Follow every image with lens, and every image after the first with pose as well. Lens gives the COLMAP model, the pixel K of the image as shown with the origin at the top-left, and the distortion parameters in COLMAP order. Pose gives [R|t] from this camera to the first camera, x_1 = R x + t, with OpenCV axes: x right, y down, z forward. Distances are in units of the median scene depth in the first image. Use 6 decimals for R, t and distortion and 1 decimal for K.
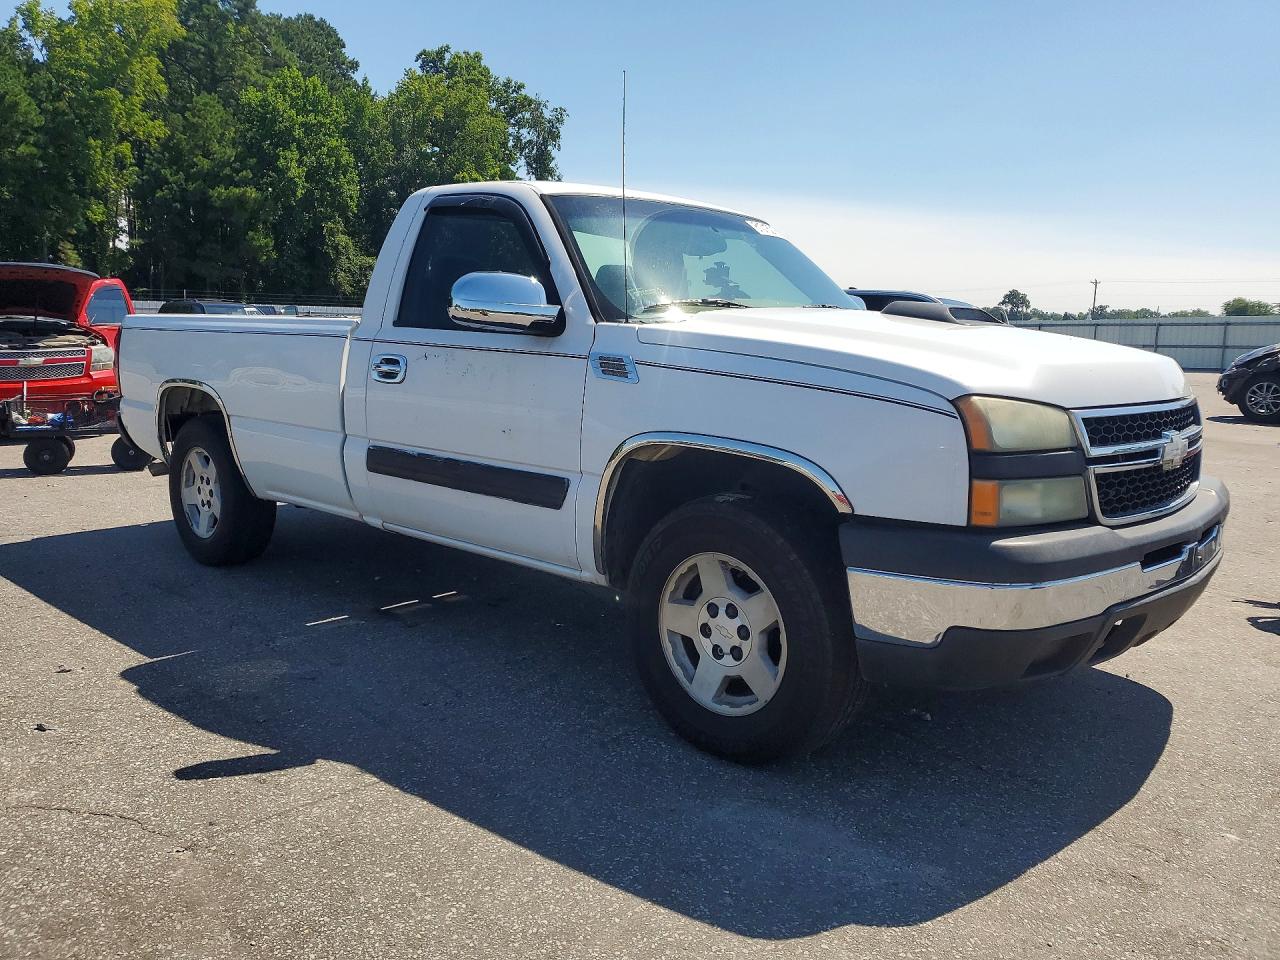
lens RADIAL K [[1037.8, 0, 644.9], [0, 1037.8, 490.3], [0, 0, 1]] dist [0.007217, 0.009398]
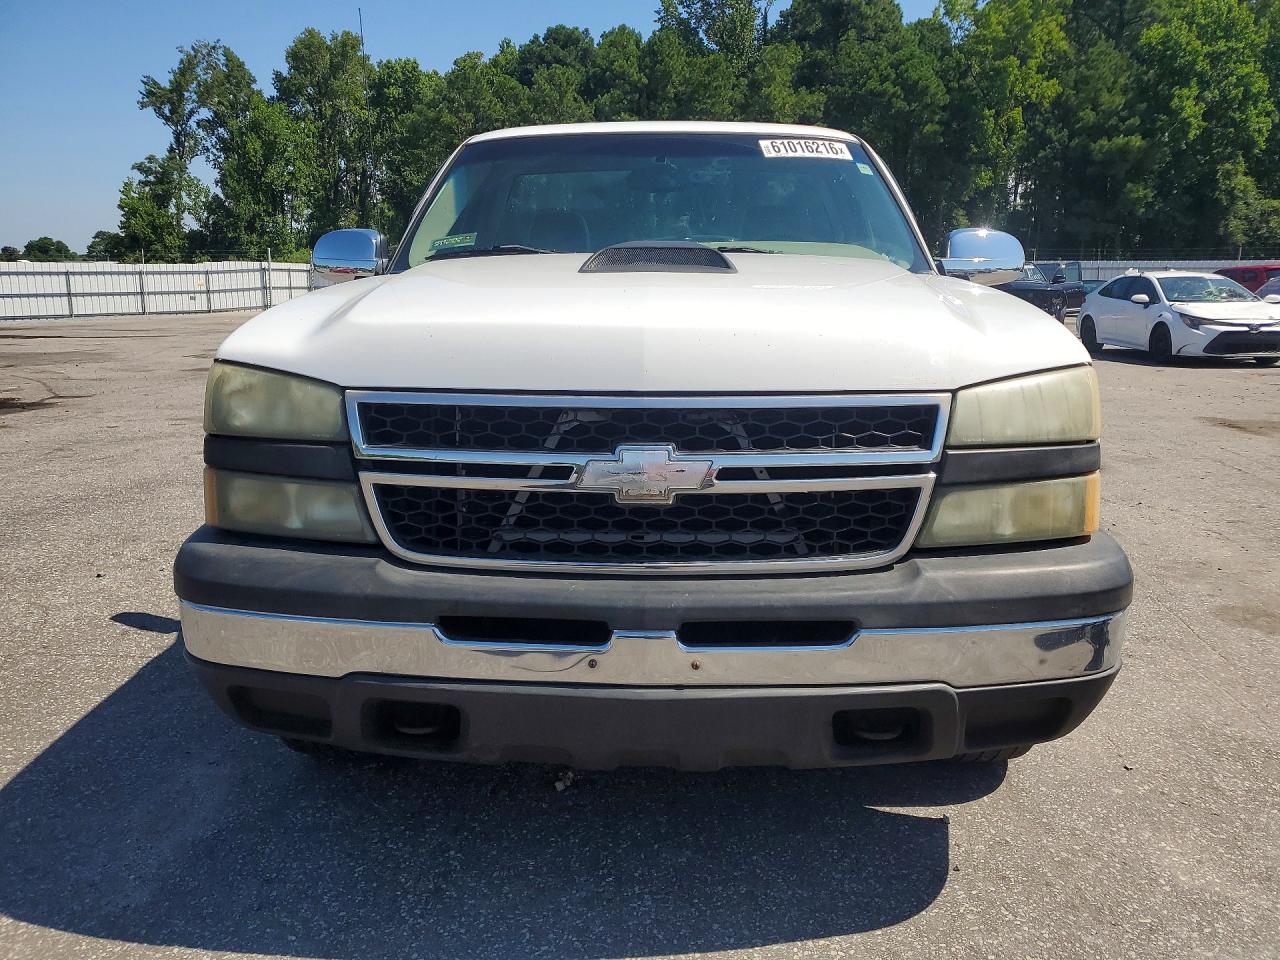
lens RADIAL K [[1037.8, 0, 639.7], [0, 1037.8, 483.2], [0, 0, 1]] dist [0.007217, 0.009398]
pose [[0.606517, 0.135272, -0.783478, 0.127886], [-0.111328, 0.990161, 0.084774, -0.011237], [0.787238, 0.035806, 0.615609, 0.083994]]
